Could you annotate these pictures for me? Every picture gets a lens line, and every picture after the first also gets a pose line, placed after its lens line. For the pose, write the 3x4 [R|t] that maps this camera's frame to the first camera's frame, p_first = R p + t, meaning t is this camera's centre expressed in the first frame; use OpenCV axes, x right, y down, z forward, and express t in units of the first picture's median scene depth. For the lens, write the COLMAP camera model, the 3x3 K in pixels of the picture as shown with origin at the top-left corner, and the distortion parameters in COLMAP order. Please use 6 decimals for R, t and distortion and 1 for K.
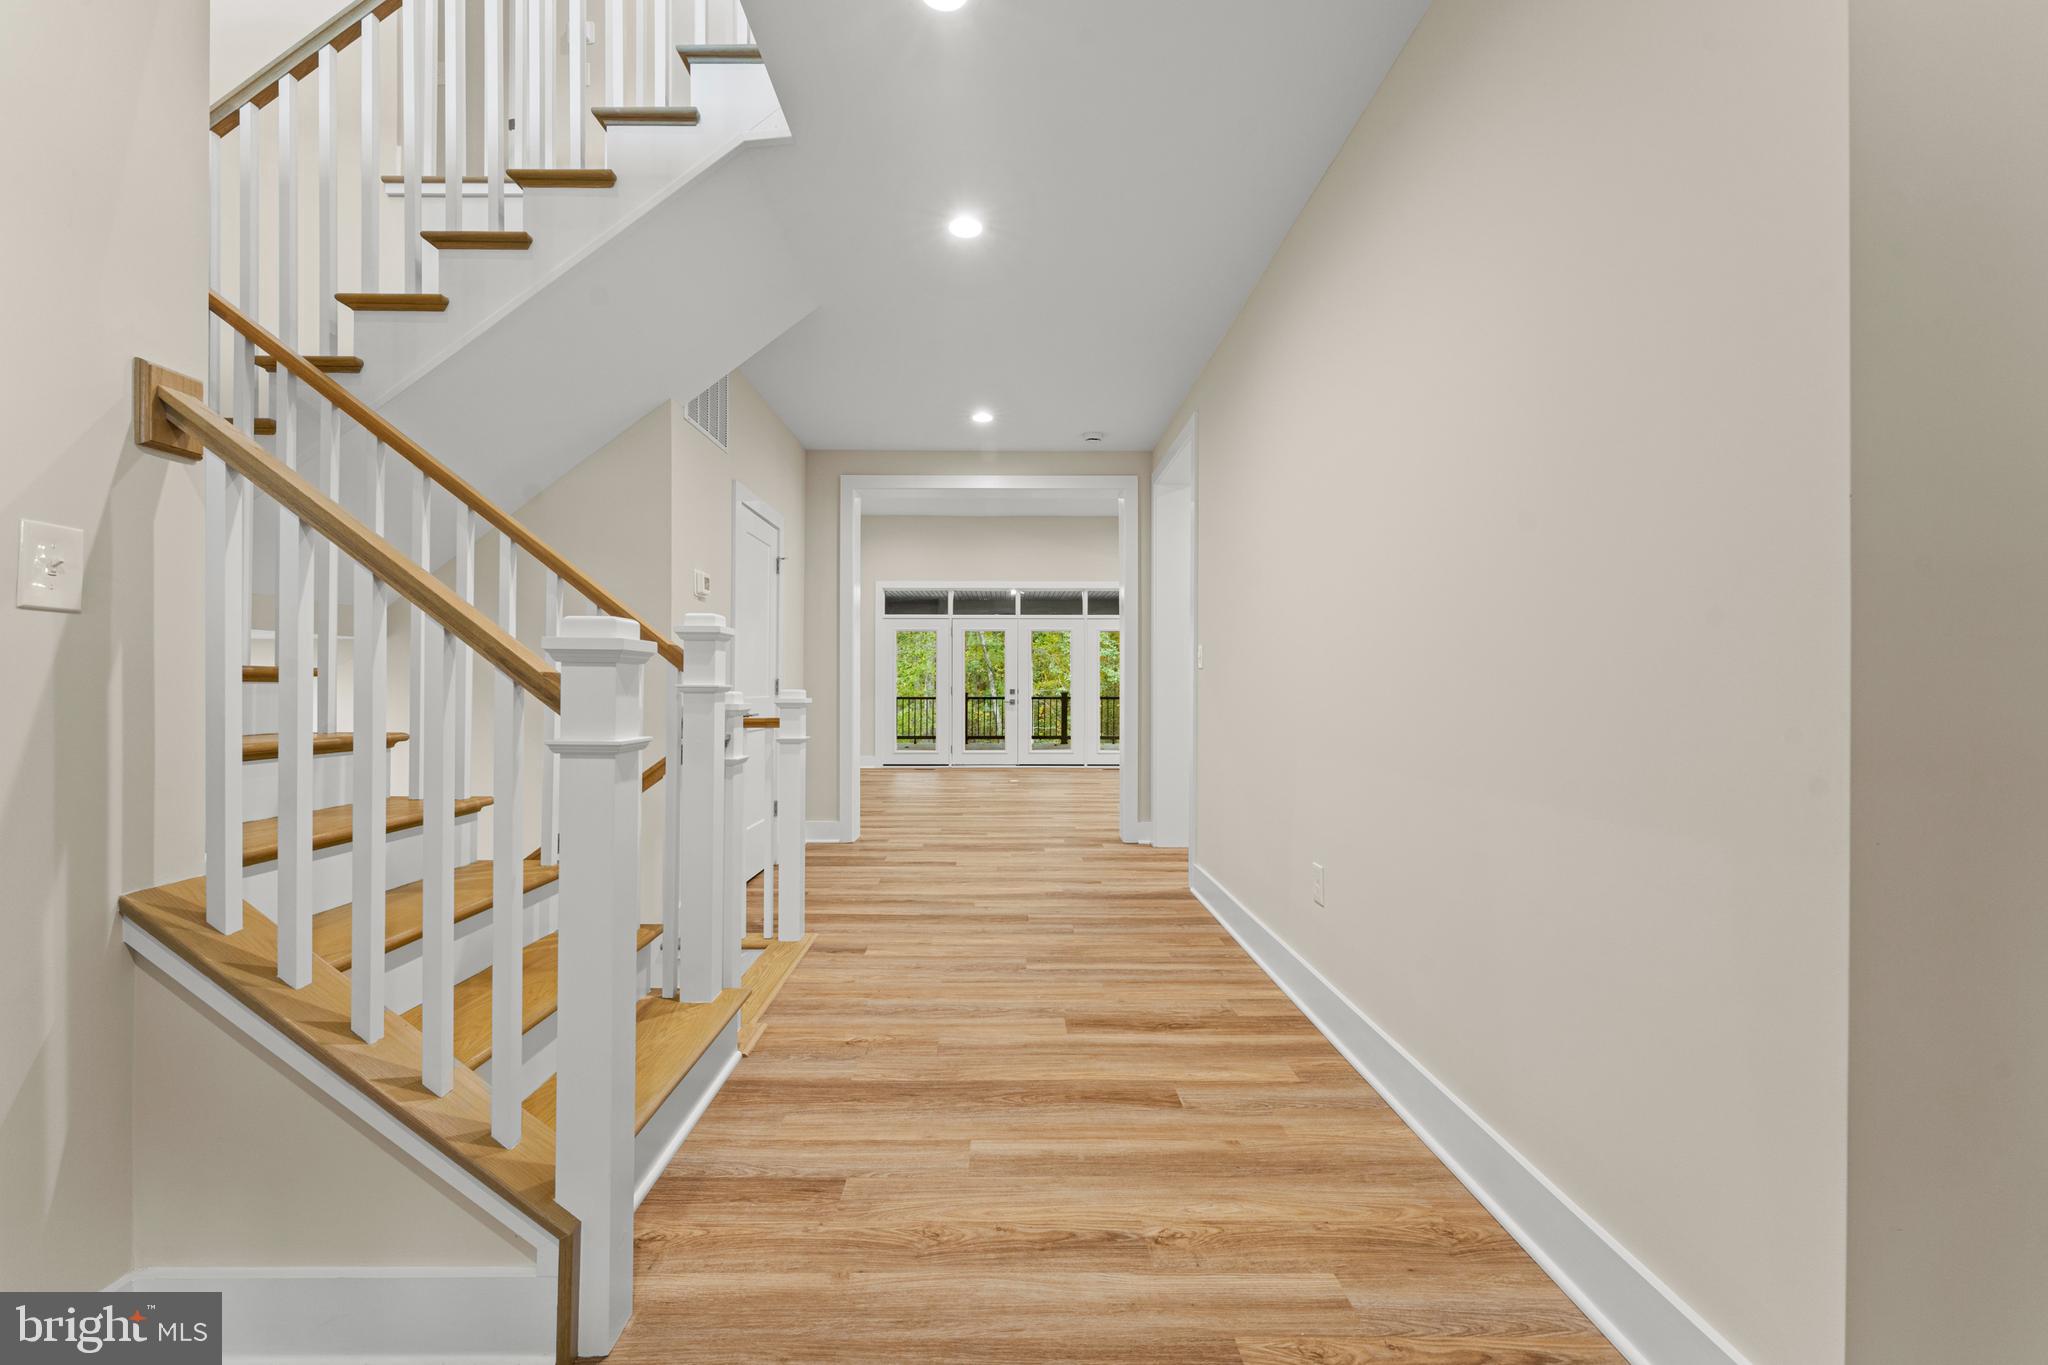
lens RADIAL K [[799.6, 0, 1025.3], [0, 799.6, 687.5], [0, 0, 1]] dist [0.000791, -0.000042]
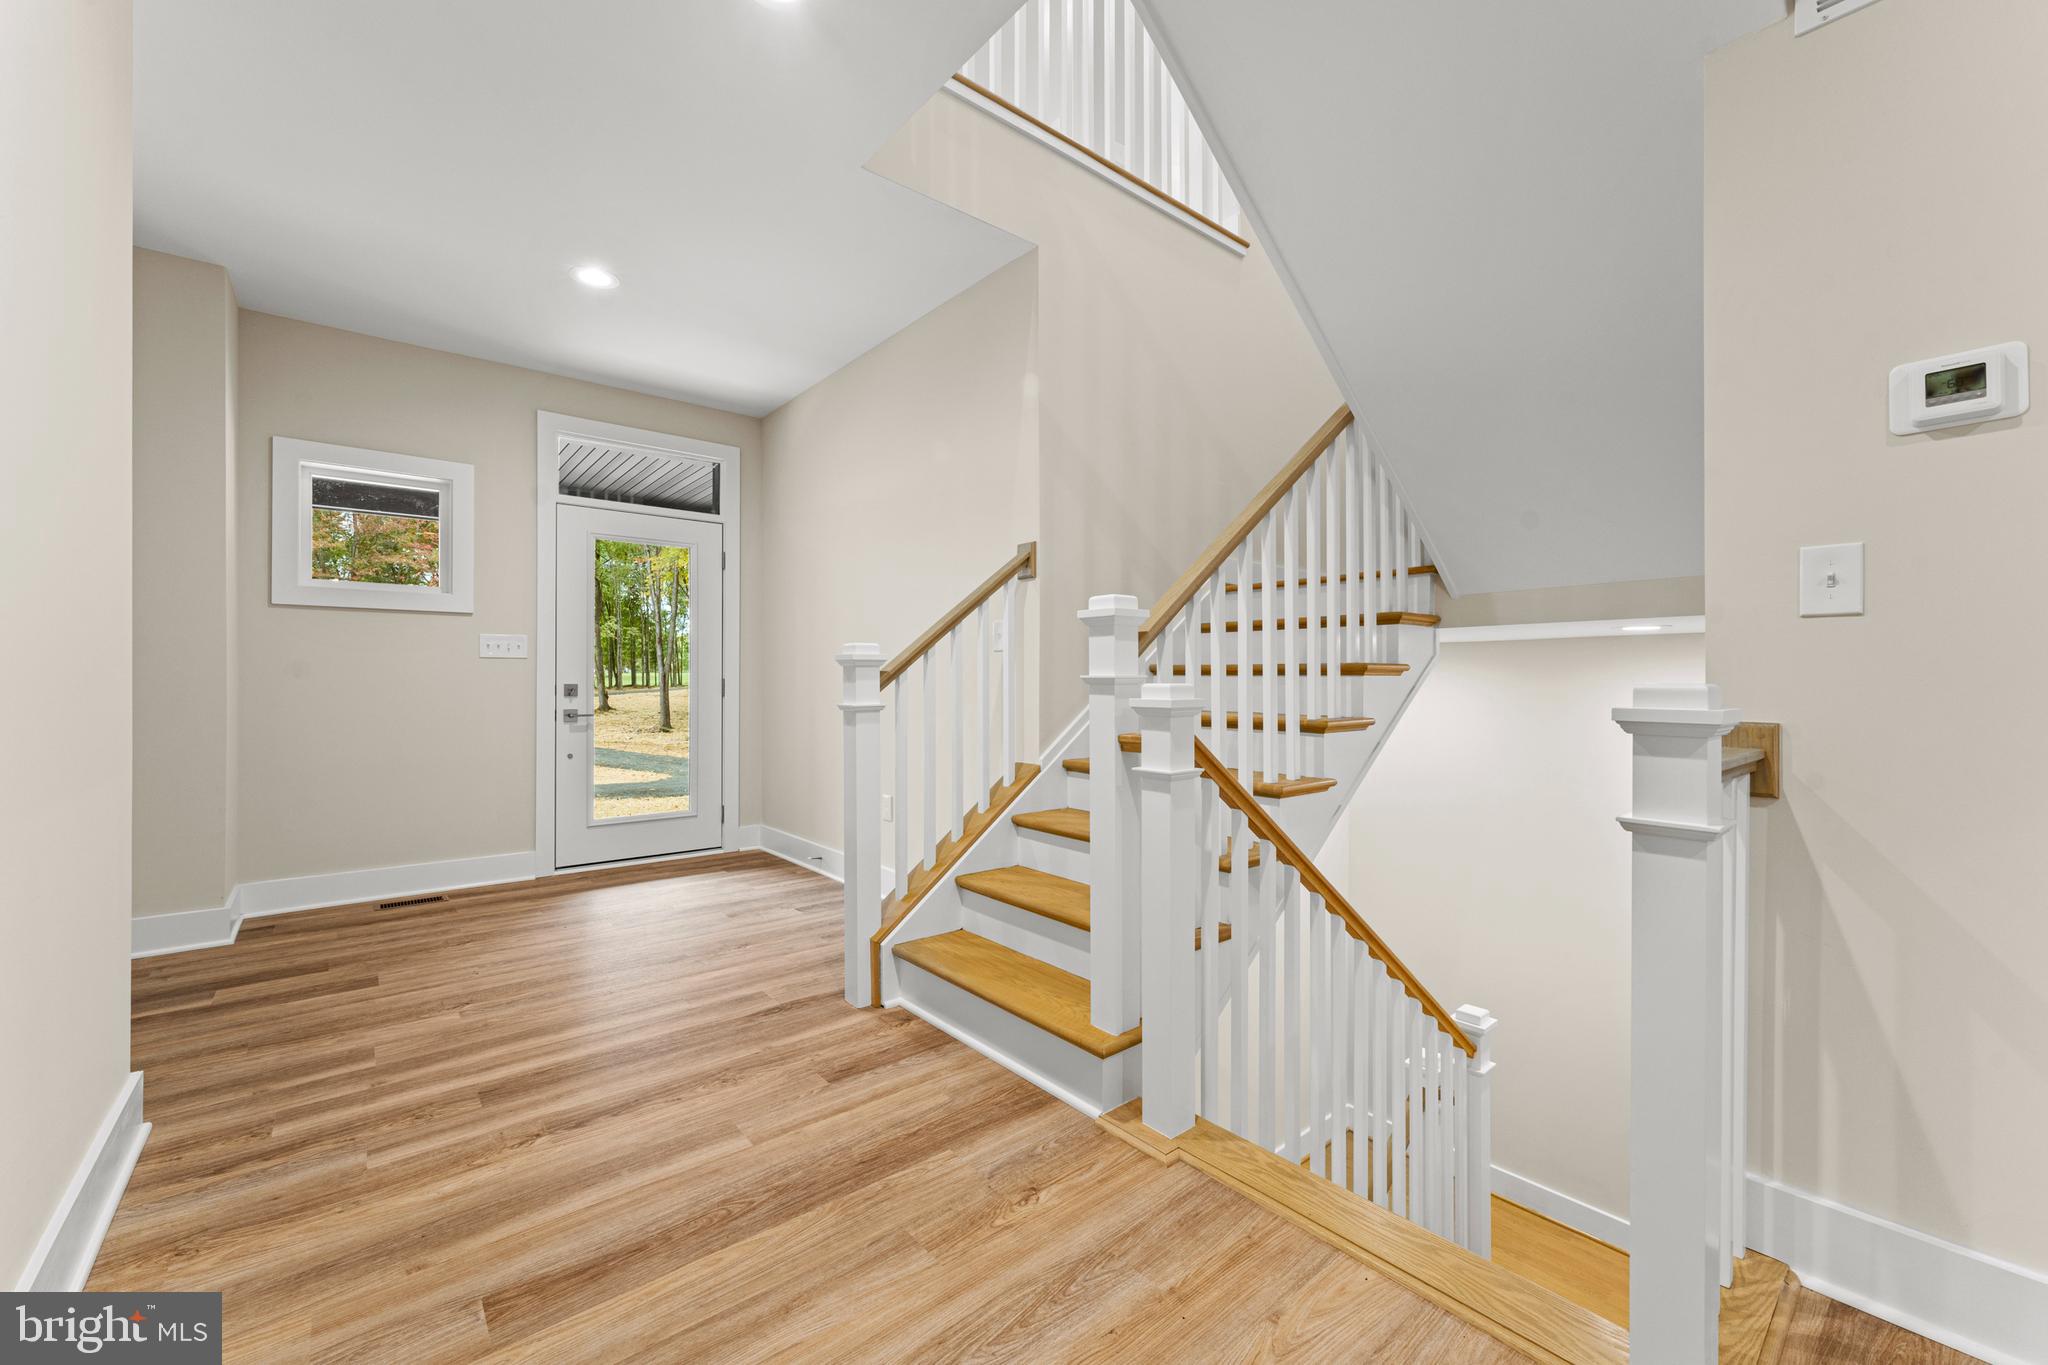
lens RADIAL K [[799.6, 0, 1023.6], [0, 799.6, 676.0], [0, 0, 1]] dist [0.000791, -0.000042]
pose [[-0.778260, -0.006788, -0.627906, 0.284727], [-0.004203, 0.999975, -0.005601, -0.001902], [0.627928, -0.001720, -0.778269, 1.920067]]
